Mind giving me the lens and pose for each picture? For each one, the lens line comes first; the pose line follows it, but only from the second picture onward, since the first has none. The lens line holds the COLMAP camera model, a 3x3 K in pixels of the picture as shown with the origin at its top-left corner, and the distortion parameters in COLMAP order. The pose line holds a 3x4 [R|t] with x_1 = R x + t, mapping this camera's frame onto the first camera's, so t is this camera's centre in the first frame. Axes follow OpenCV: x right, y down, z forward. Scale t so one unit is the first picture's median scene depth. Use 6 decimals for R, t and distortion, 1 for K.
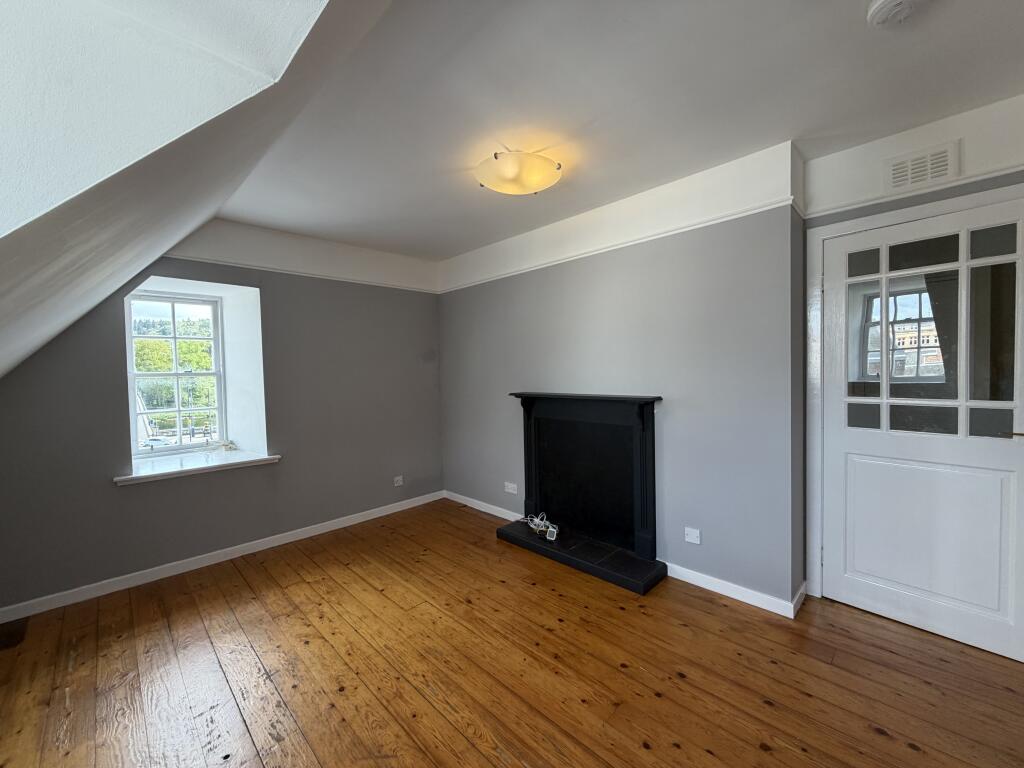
lens RADIAL K [[408.0, 0, 508.0], [0, 408.0, 380.6], [0, 0, 1]] dist [0.000811, -0.000423]
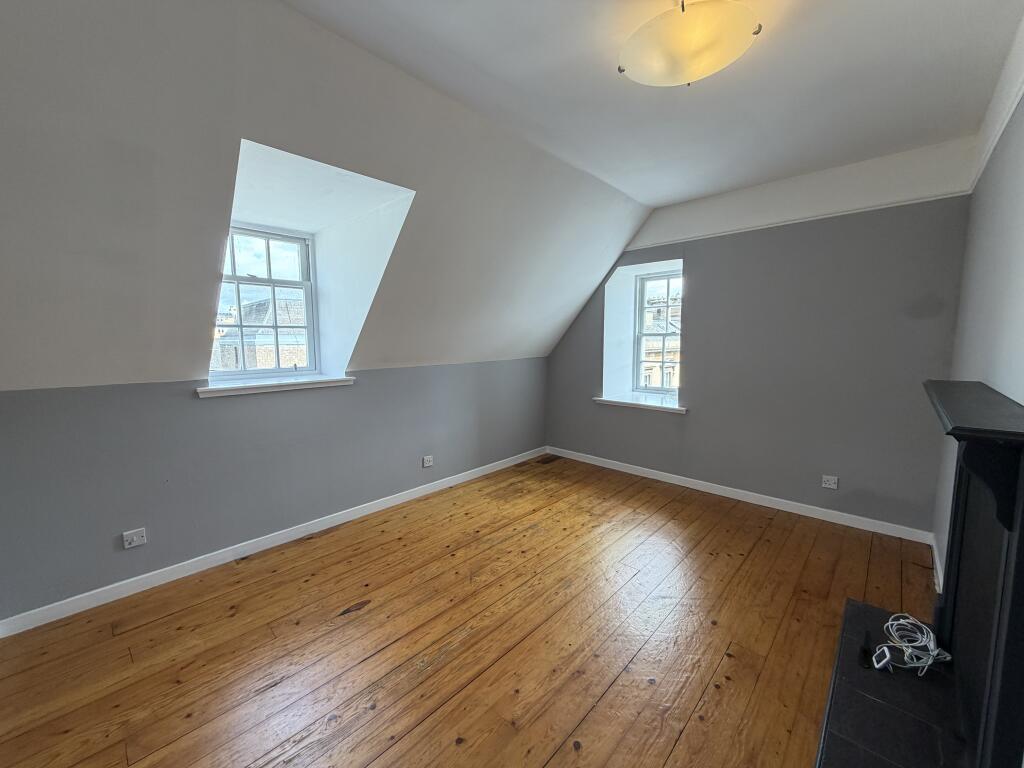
lens RADIAL K [[408.0, 0, 510.1], [0, 408.0, 381.4], [0, 0, 1]] dist [0.000811, -0.000423]
pose [[0.028007, 0.127943, -0.991386, 0.792001], [-0.016800, 0.991695, 0.127508, -0.038522], [0.999467, 0.013084, 0.029924, 0.724784]]
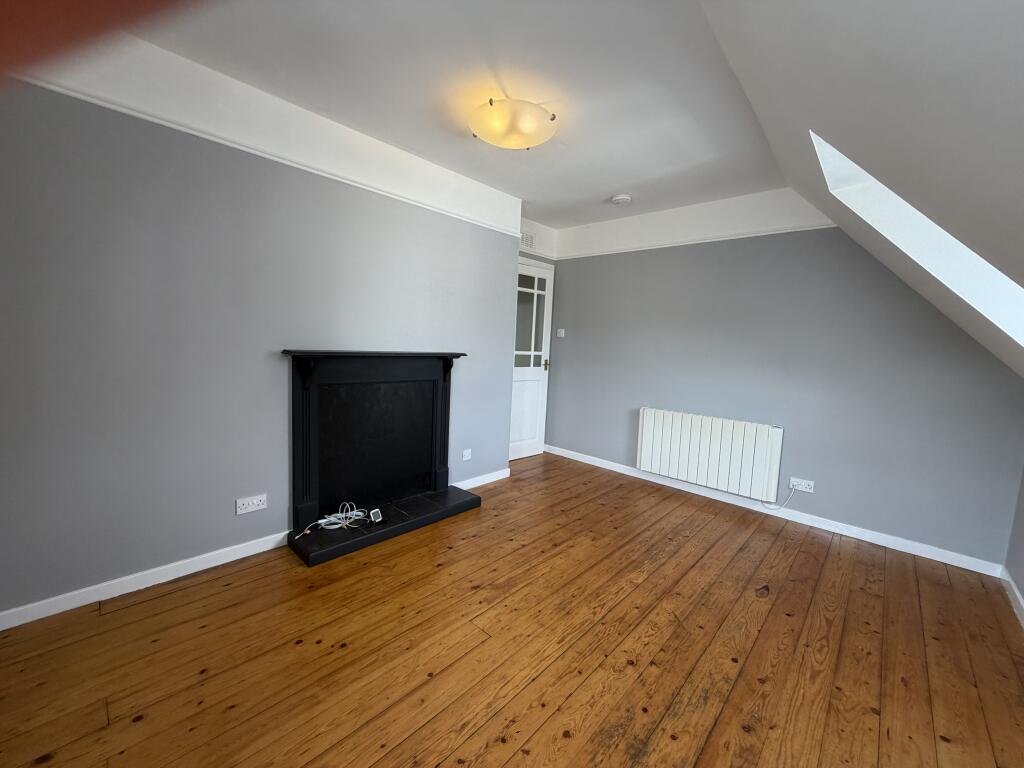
lens RADIAL K [[408.0, 0, 511.6], [0, 408.0, 382.6], [0, 0, 1]] dist [0.000811, -0.000423]
pose [[-0.035847, -0.082323, 0.995961, -1.035740], [-0.022211, 0.996421, 0.081562, 0.032221], [-0.999110, -0.019198, -0.037547, 1.066942]]
